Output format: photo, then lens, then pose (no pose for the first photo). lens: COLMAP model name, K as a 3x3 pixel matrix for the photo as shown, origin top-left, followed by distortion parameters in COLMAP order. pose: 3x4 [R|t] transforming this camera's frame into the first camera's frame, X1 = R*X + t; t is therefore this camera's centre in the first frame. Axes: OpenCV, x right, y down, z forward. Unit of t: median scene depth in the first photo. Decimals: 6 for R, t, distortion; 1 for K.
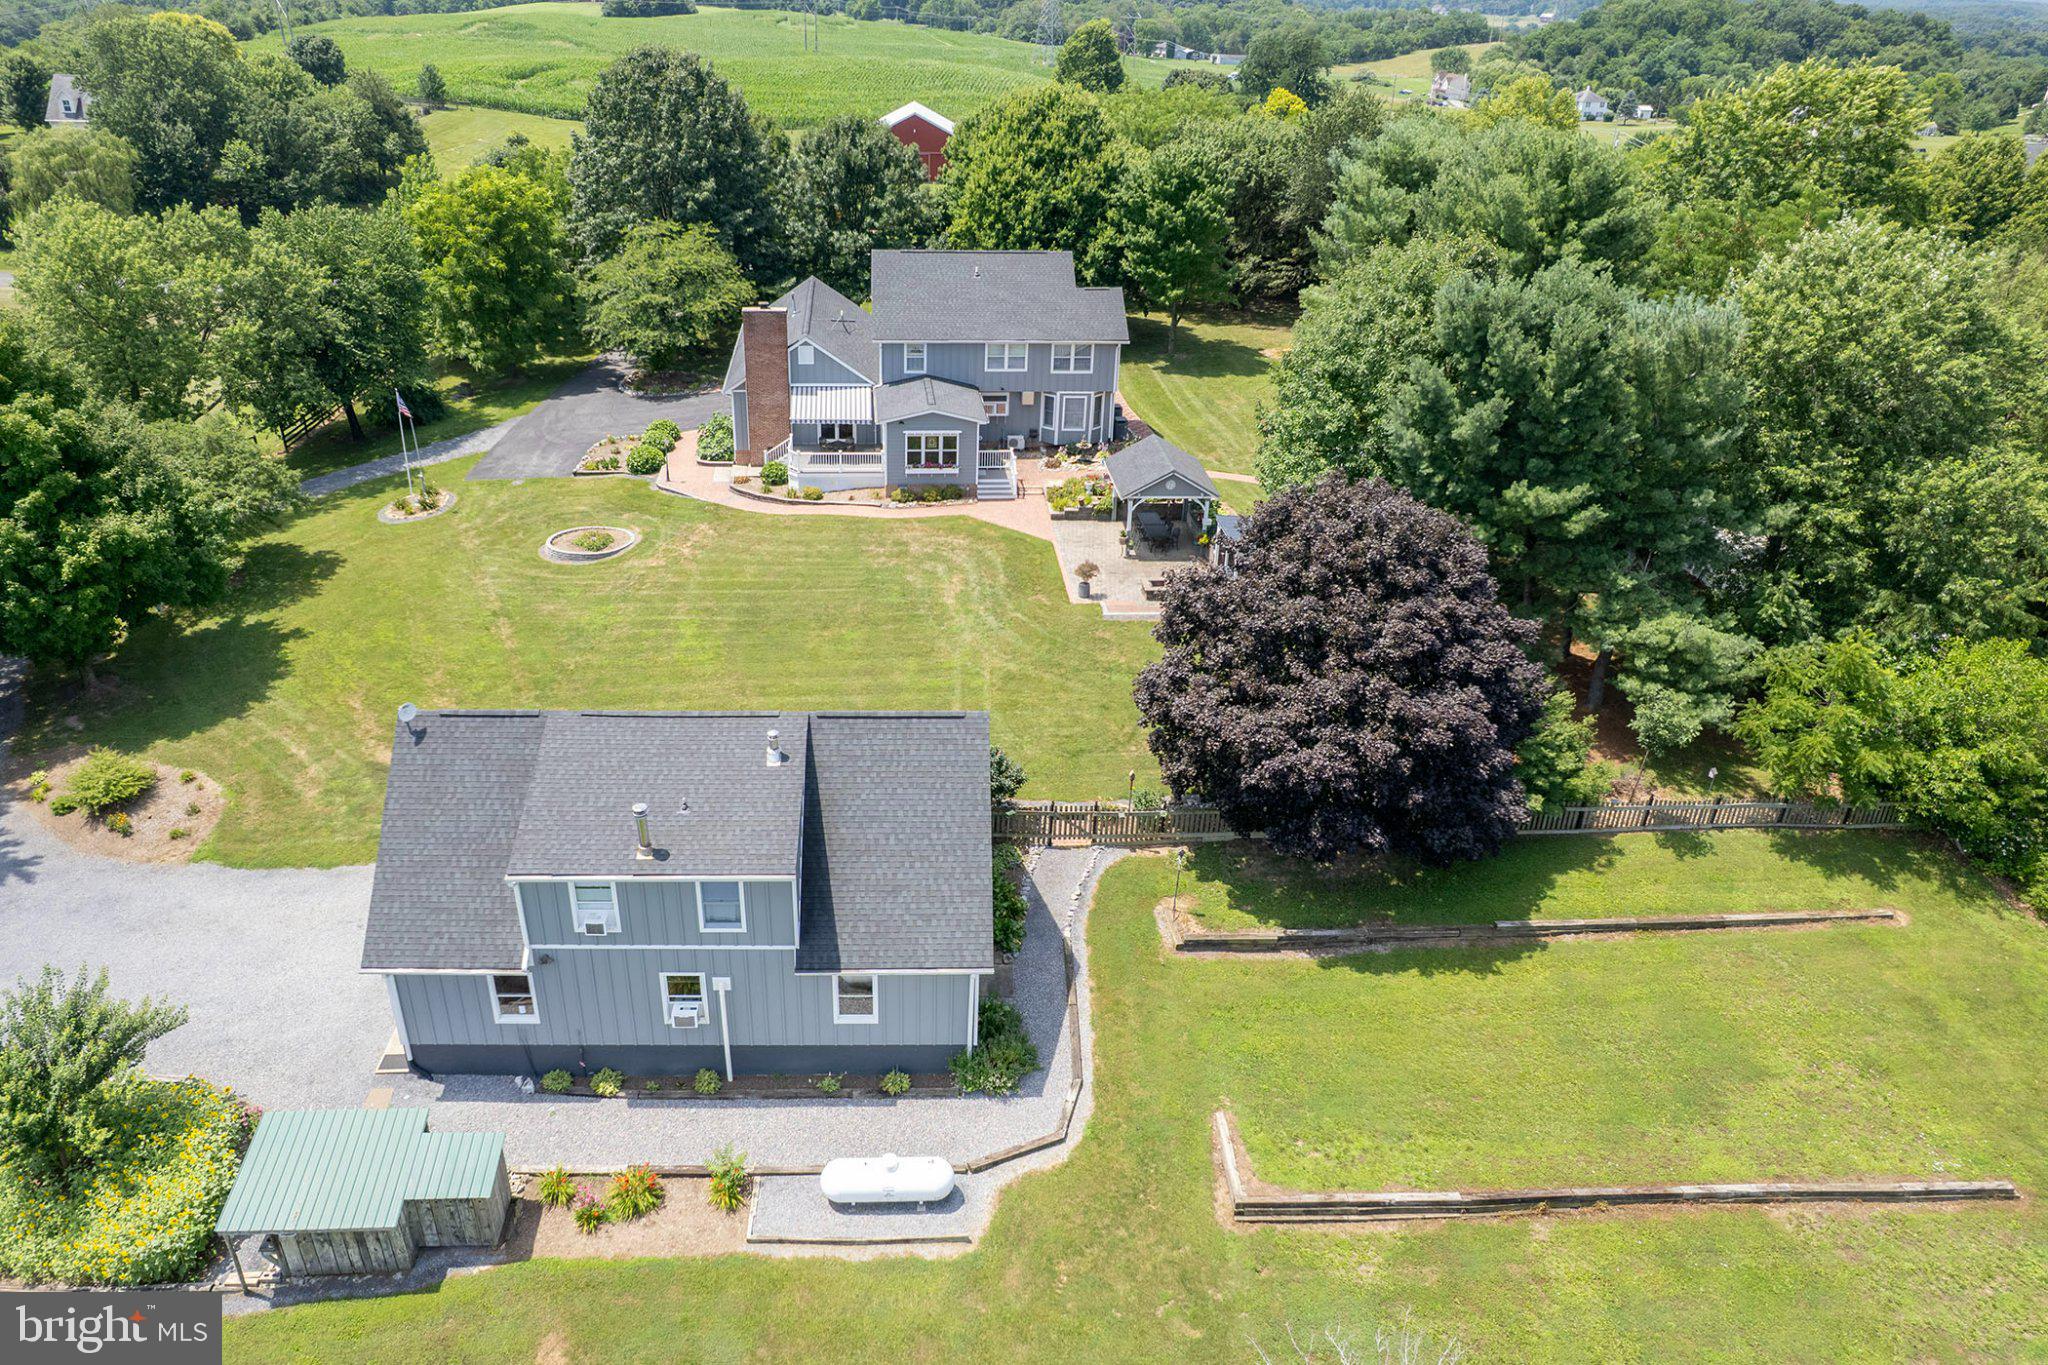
lens RADIAL K [[1410.1, 0, 963.0], [0, 1410.1, 722.6], [0, 0, 1]] dist [-0.071966, 0.057522]
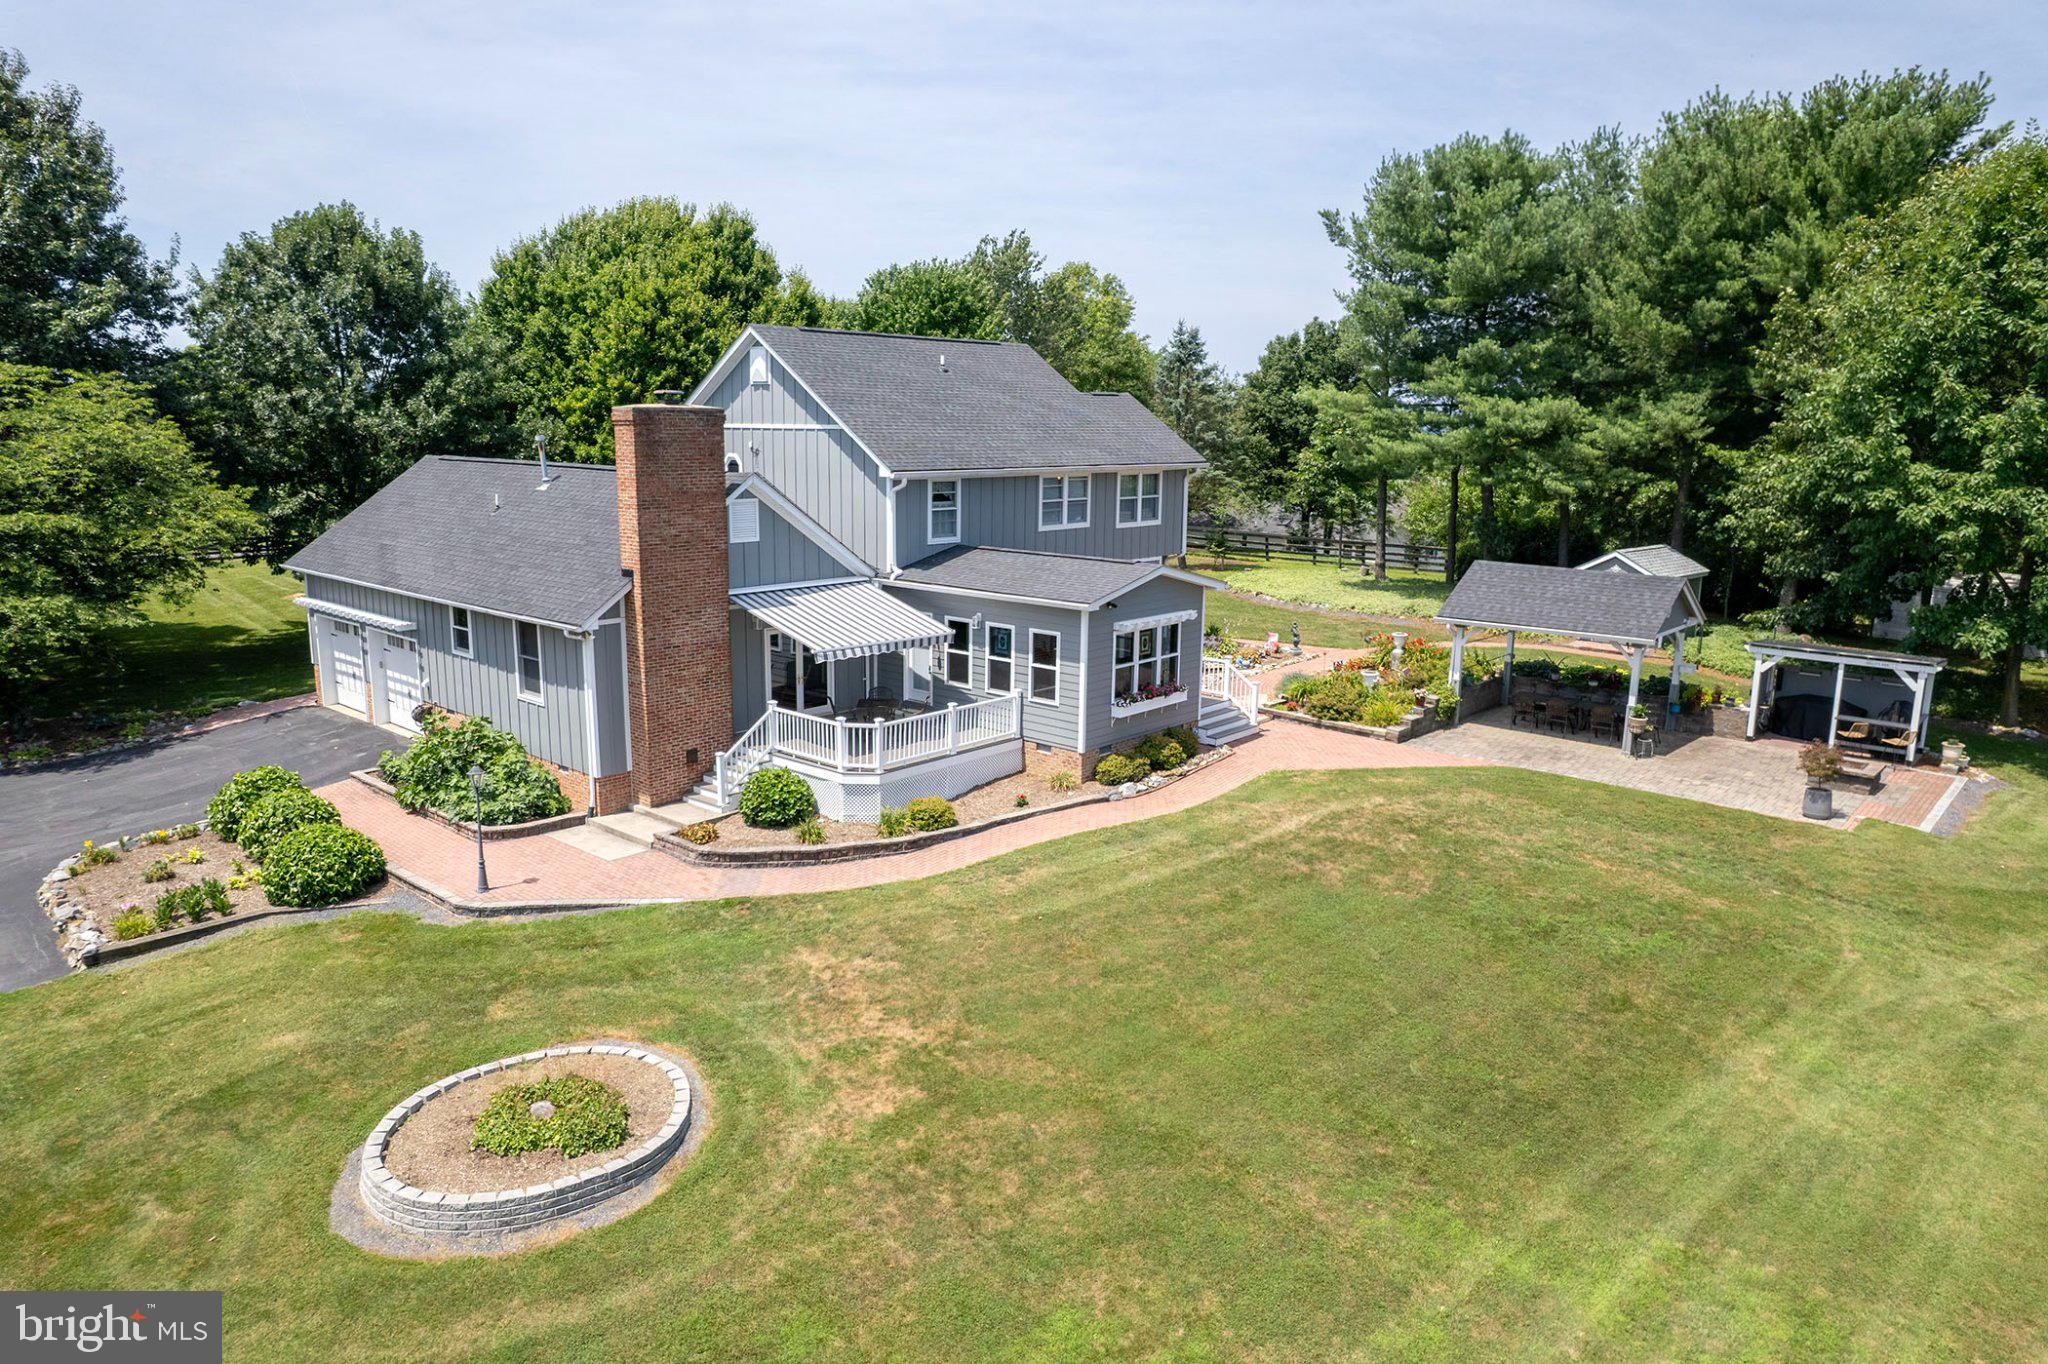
lens RADIAL K [[1315.2, 0, 1024.0], [0, 1315.2, 682.0], [0, 0, 1]] dist [-0.072788, 0.064056]
pose [[0.713523, -0.148396, 0.684736, -0.325561], [0.335559, 0.930312, -0.148049, -0.127320], [-0.615049, 0.335406, 0.713595, 0.669859]]
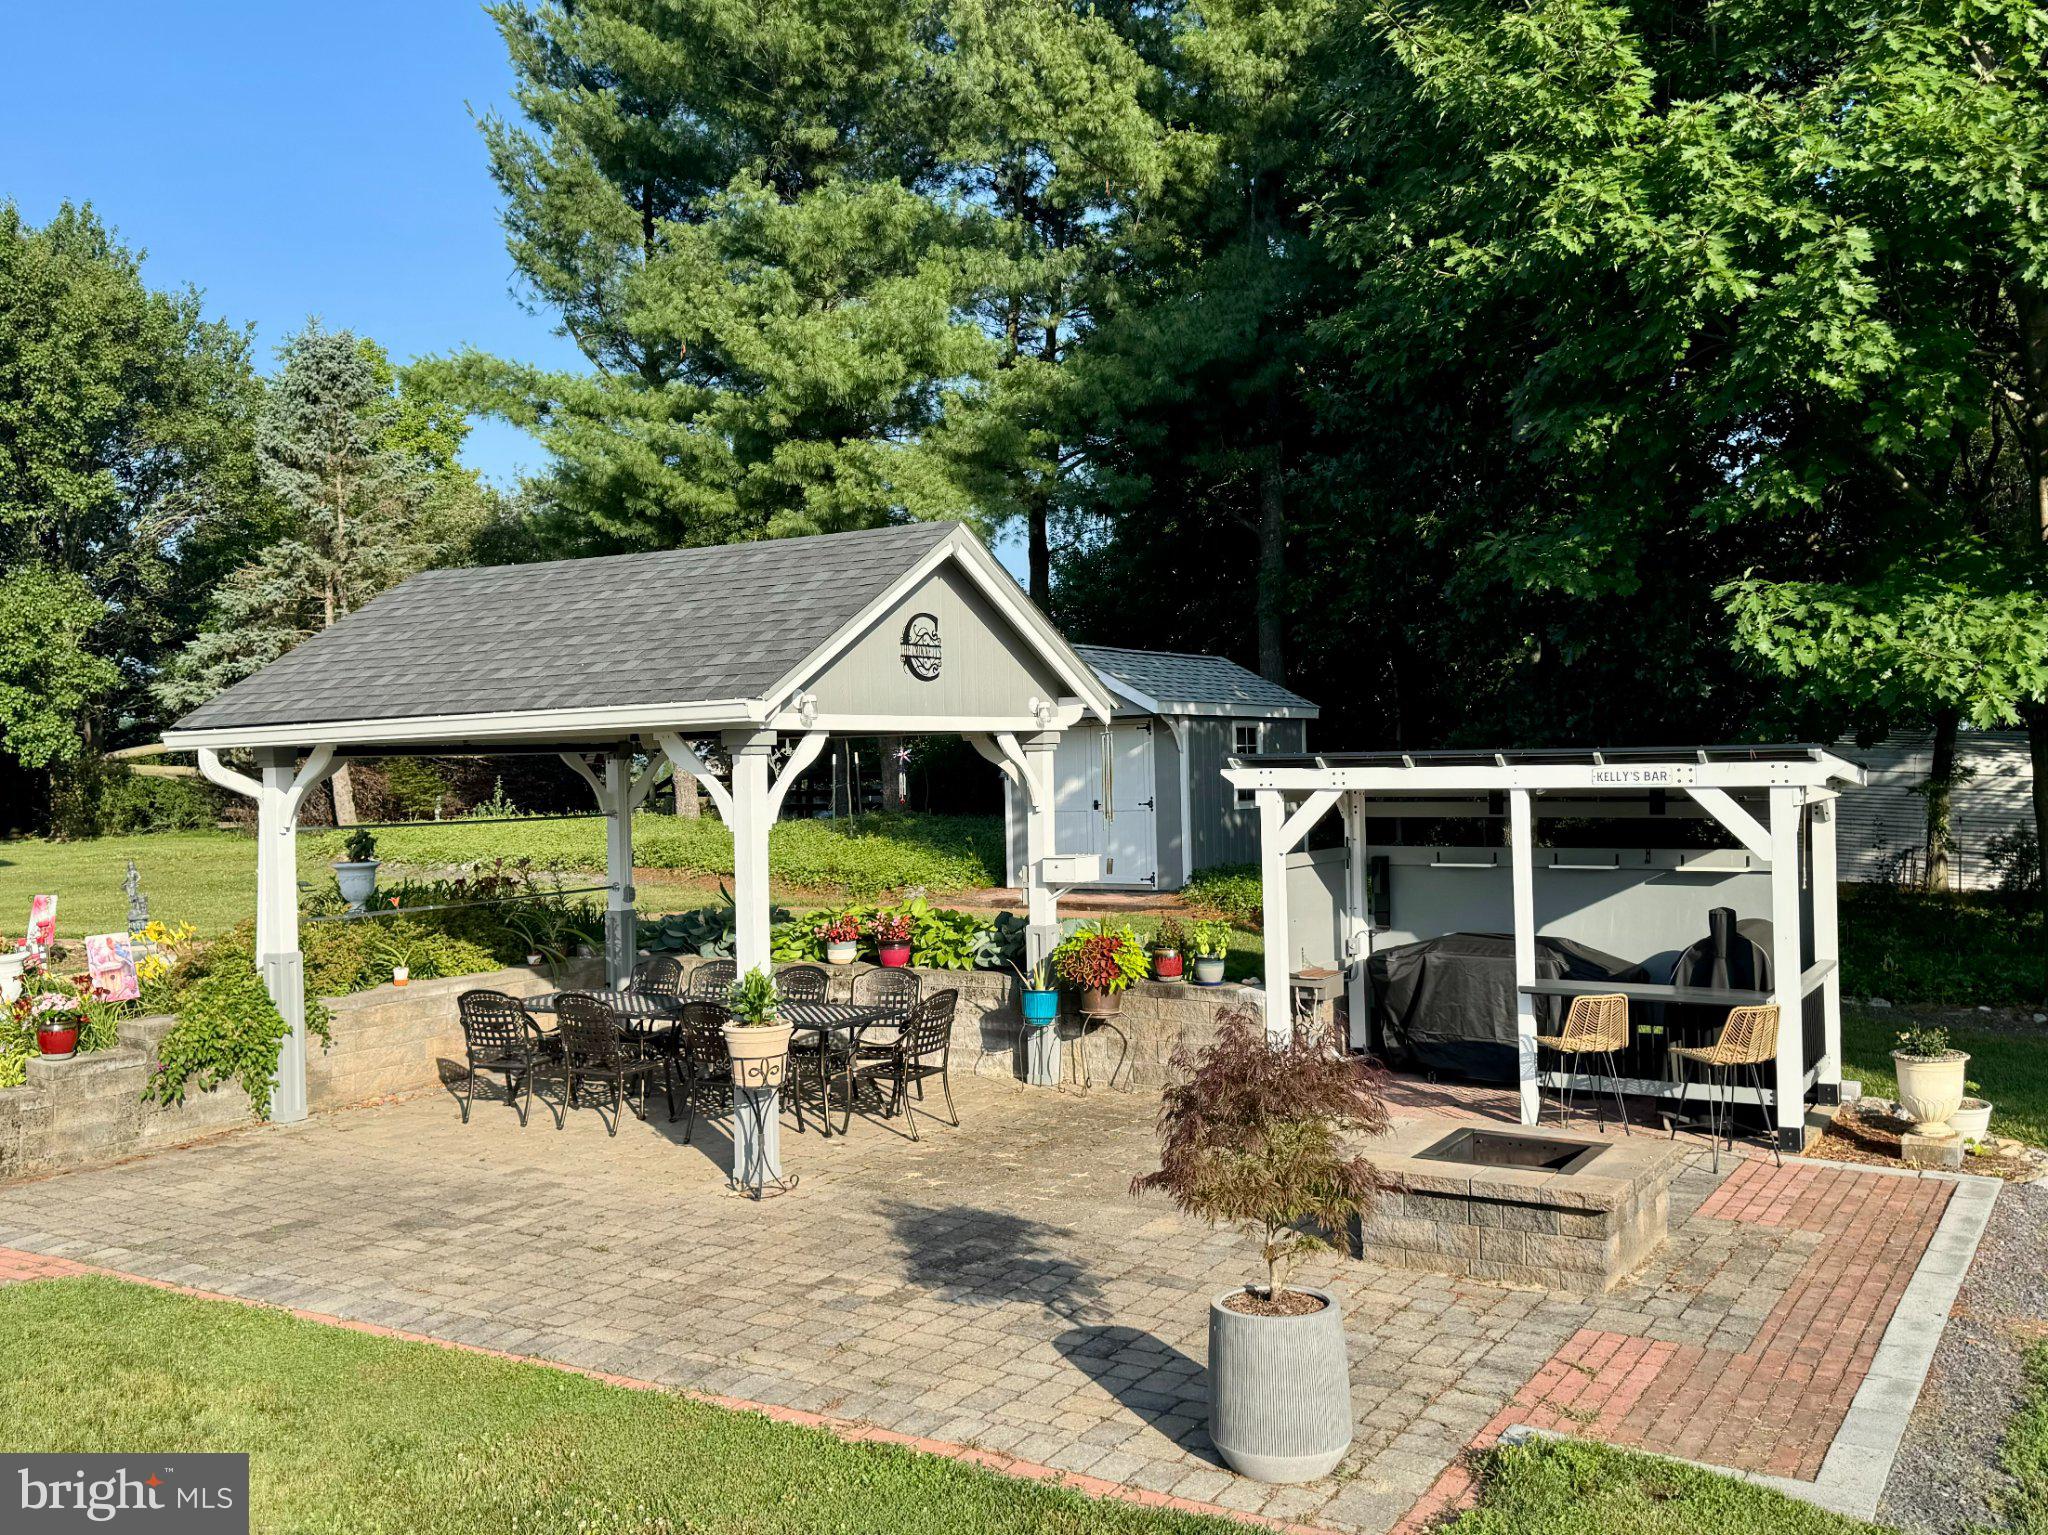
lens RADIAL K [[1748.5, 0, 1024.0], [0, 1748.5, 767.5], [0, 0, 1]] dist [0.216003, -0.627951]
pose [[0.571562, -0.037800, 0.819688, -0.003052], [0.416769, 0.873870, -0.250310, -0.085895], [-0.706839, 0.484688, 0.515225, 0.752213]]
